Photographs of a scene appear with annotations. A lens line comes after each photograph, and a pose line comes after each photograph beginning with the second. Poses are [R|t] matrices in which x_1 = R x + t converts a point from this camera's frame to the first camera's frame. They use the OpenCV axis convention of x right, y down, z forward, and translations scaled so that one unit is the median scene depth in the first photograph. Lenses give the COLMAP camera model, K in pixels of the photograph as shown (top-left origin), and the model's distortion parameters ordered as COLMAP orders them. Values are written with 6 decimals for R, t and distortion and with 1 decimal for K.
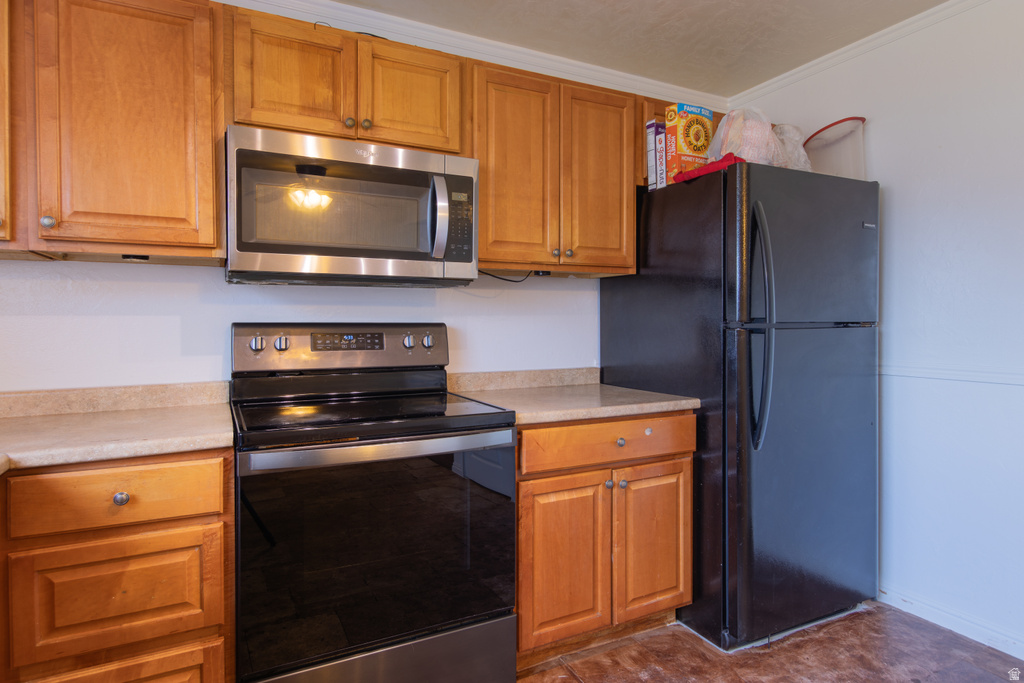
lens RADIAL K [[566.7, 0, 511.3], [0, 566.7, 326.5], [0, 0, 1]] dist [0.005007, -0.000743]
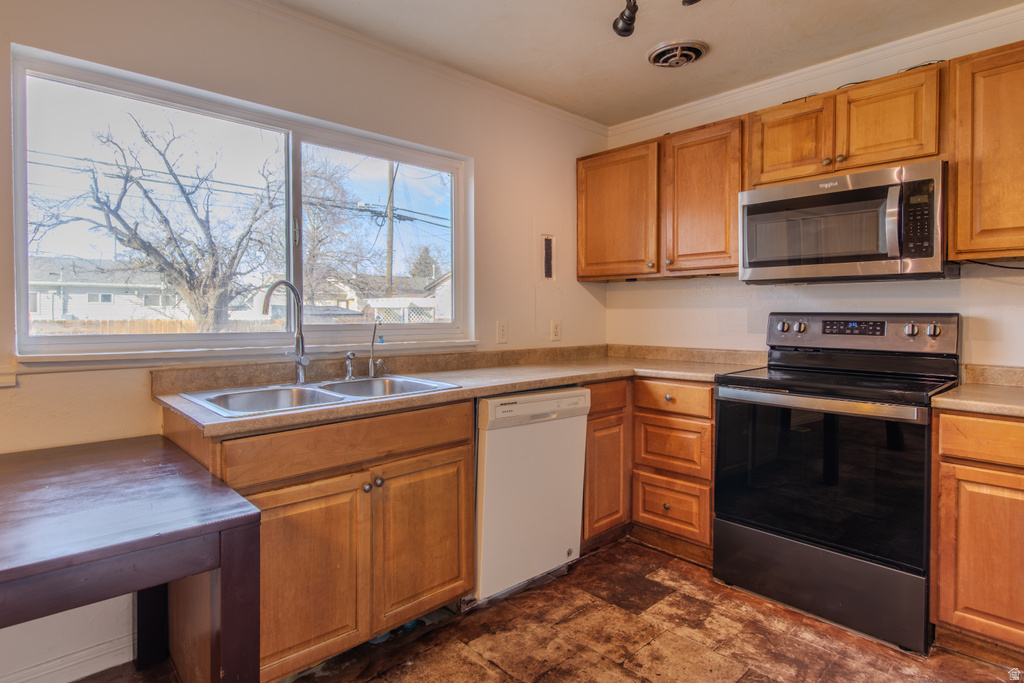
lens RADIAL K [[566.7, 0, 511.3], [0, 566.7, 326.5], [0, 0, 1]] dist [0.005007, -0.000743]
pose [[0.268475, 0.026894, -0.962911, 0.806843], [-0.011917, 0.999626, 0.024597, 0.002214], [0.963213, 0.004871, 0.268695, -0.066952]]
